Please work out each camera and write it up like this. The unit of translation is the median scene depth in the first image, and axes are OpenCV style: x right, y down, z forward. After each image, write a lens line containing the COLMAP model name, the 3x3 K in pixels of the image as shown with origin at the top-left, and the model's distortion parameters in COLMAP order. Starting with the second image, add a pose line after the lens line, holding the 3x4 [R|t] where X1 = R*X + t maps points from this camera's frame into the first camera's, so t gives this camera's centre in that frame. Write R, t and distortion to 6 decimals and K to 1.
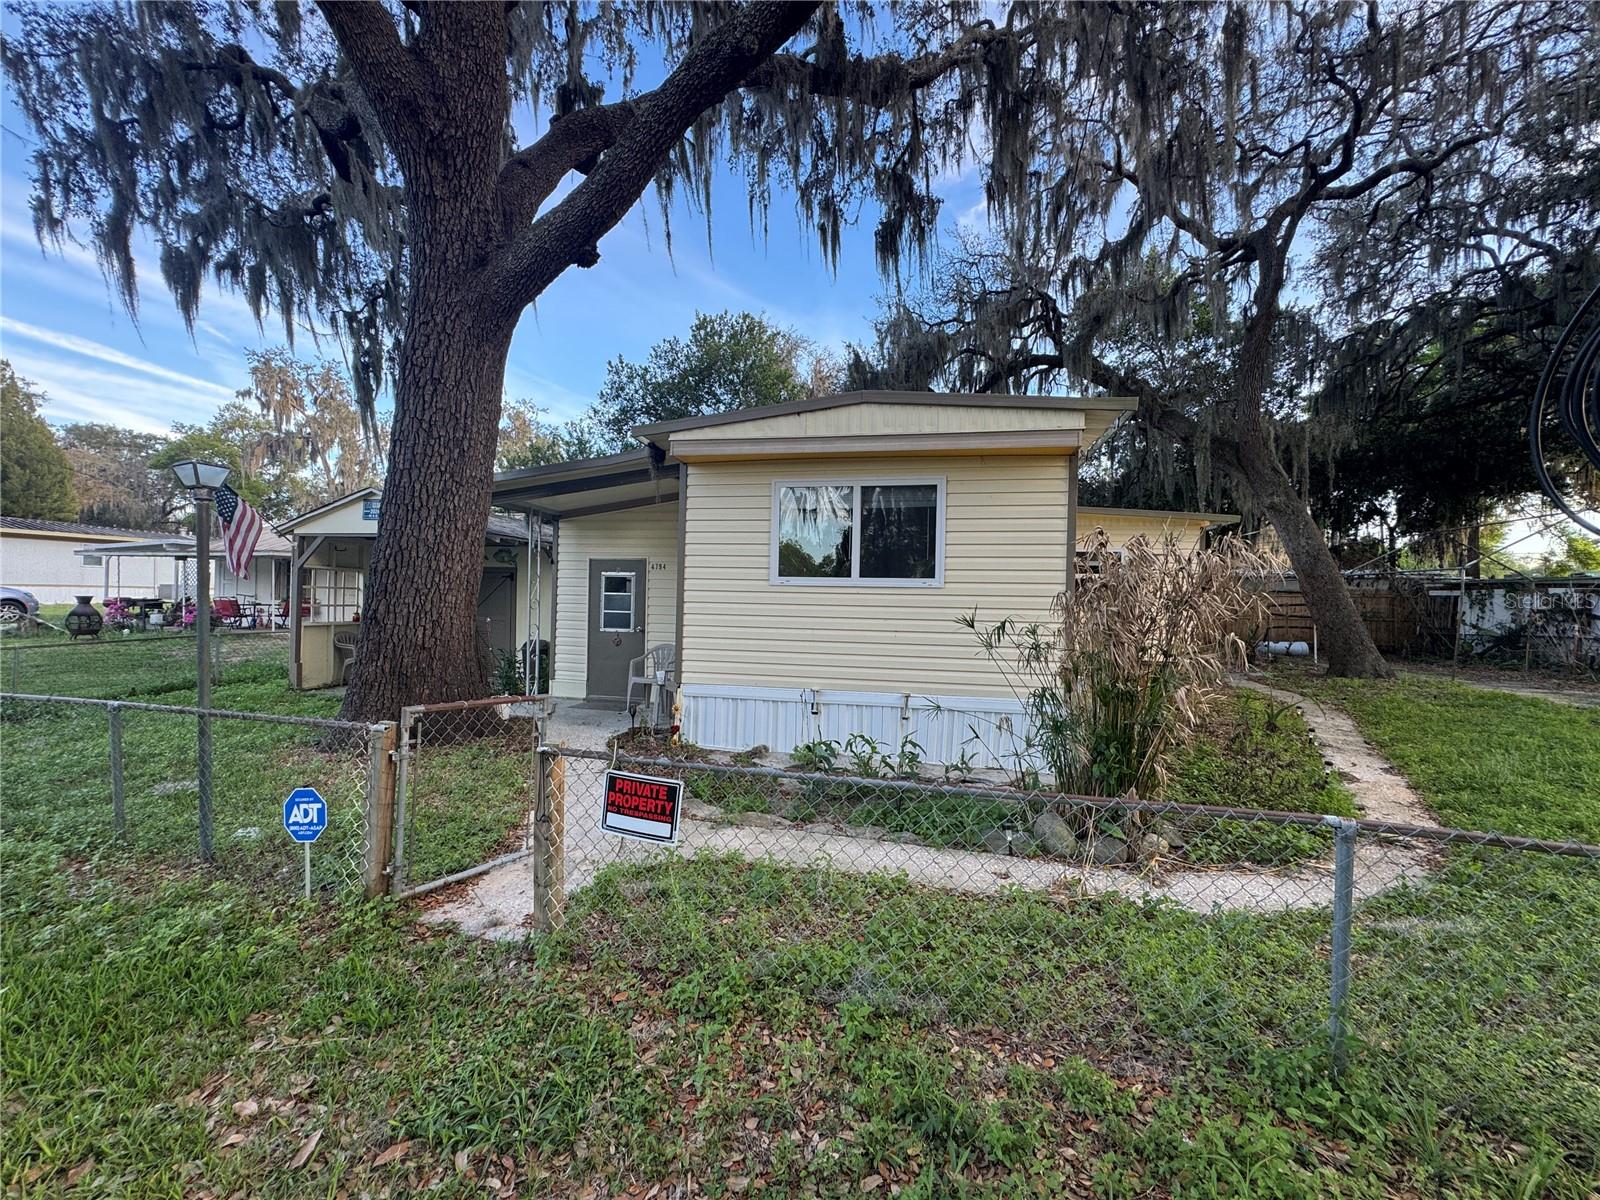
lens RADIAL K [[638.2, 0, 800.0], [0, 638.2, 600.0], [0, 0, 1]] dist [-0.003545, 0.000038]
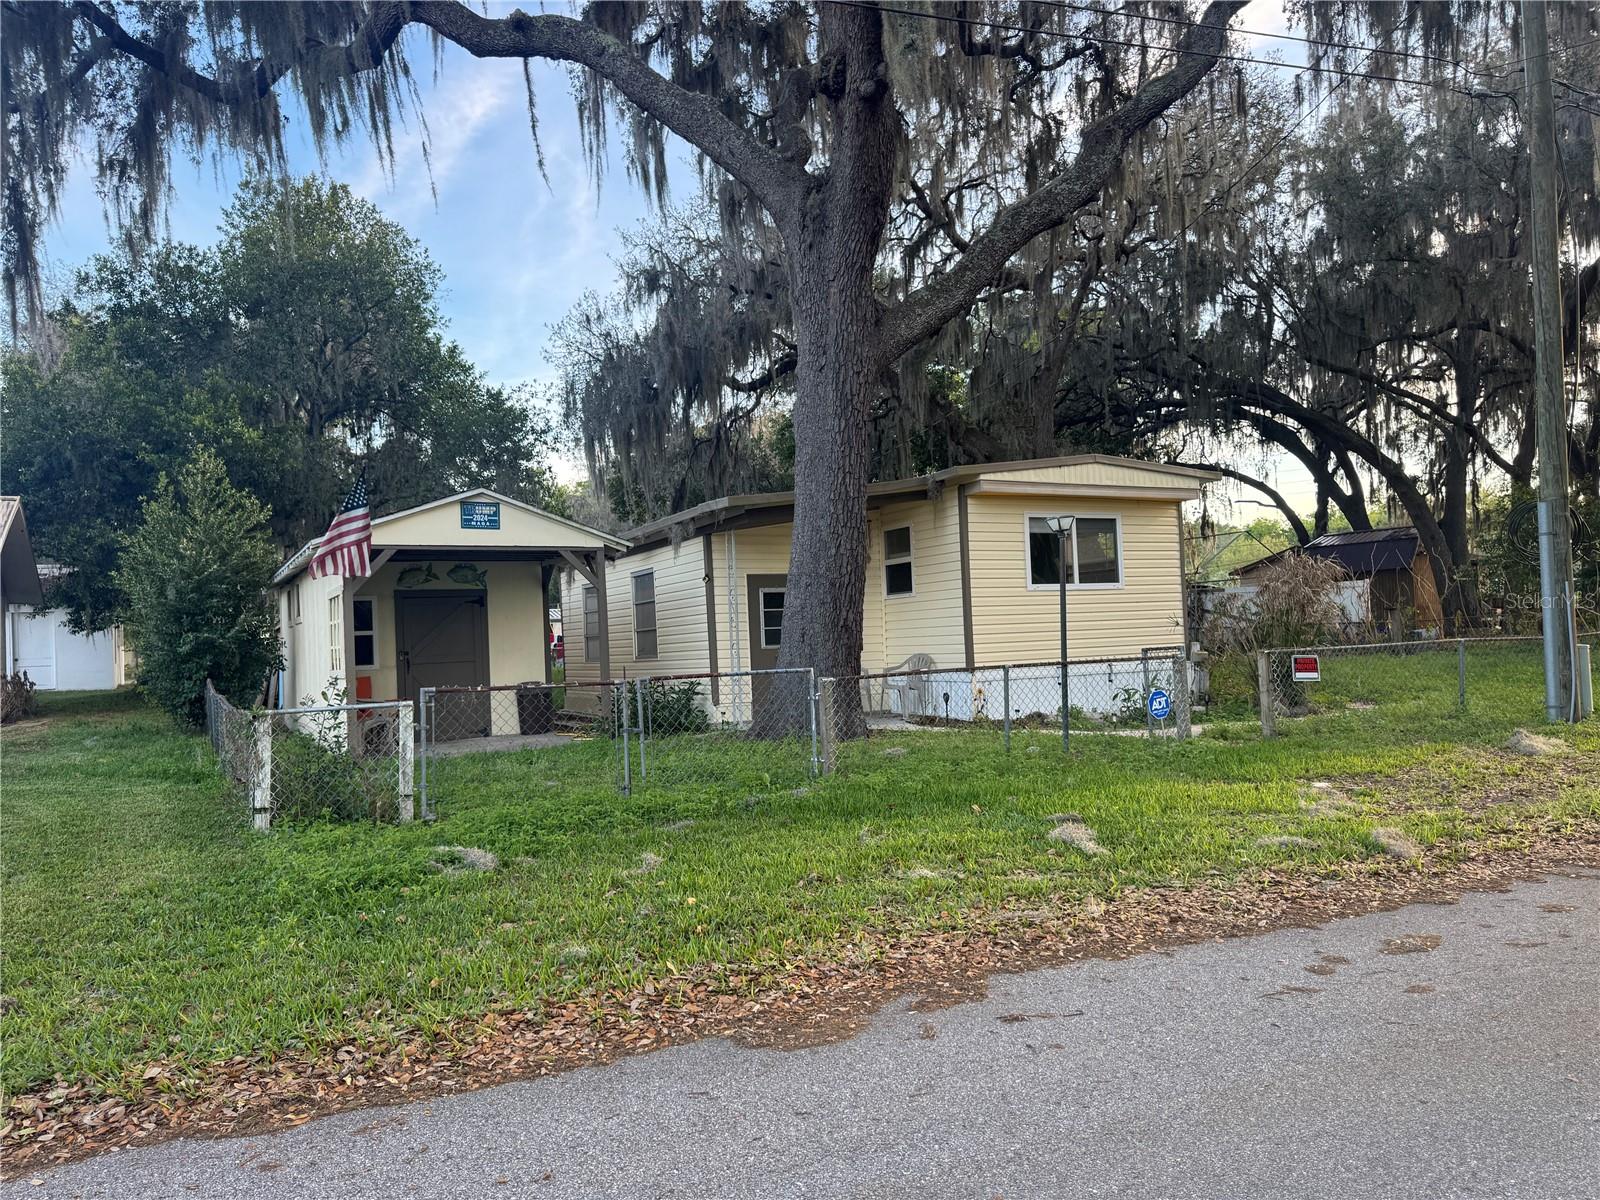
lens RADIAL K [[1104.8, 0, 800.0], [0, 1104.8, 600.0], [0, 0, 1]] dist [0.197094, -0.362734]
pose [[0.757082, -0.028310, 0.652706, -2.003315], [0.055496, 0.998237, -0.021074, 0.019419], [-0.650958, 0.052177, 0.757318, -0.459686]]
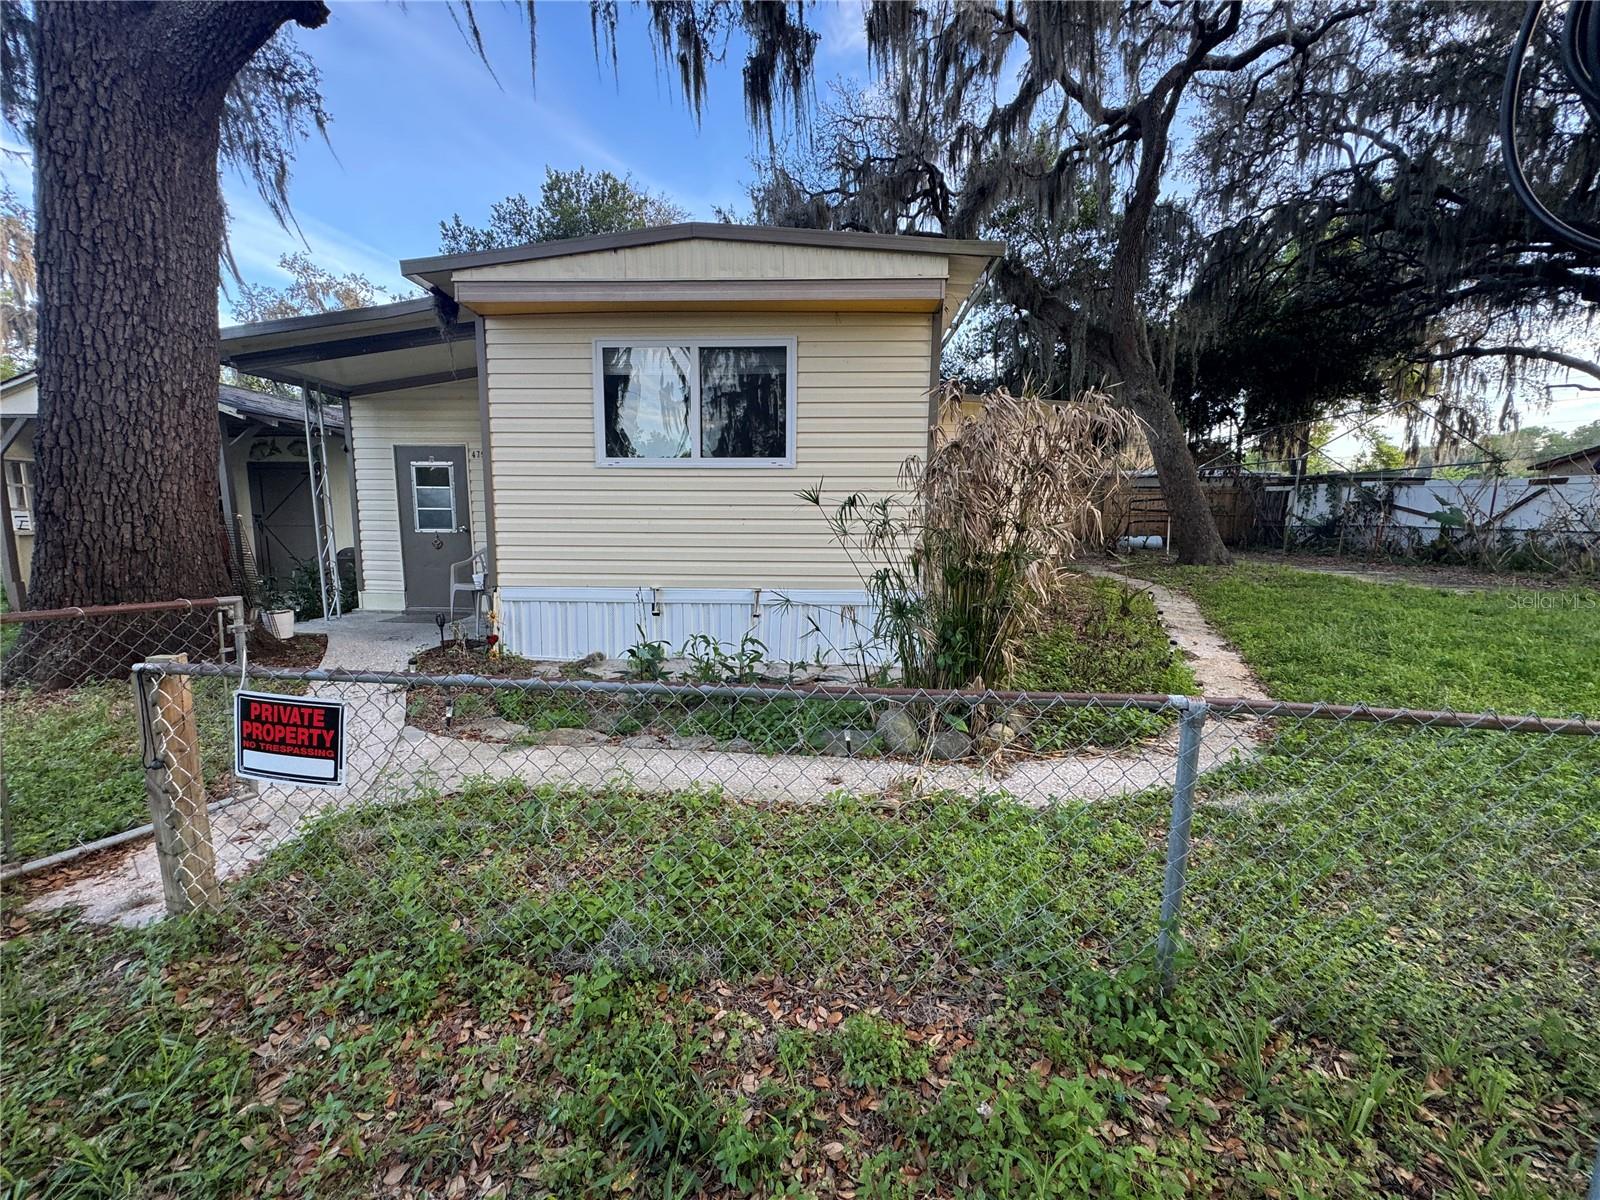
lens RADIAL K [[638.2, 0, 800.0], [0, 638.2, 600.0], [0, 0, 1]] dist [-0.003545, 0.000038]
pose [[0.987344, -0.035753, 0.154510, 0.086825], [0.013583, 0.989741, 0.142228, 0.035264], [-0.158010, -0.138330, 0.977700, 0.108185]]
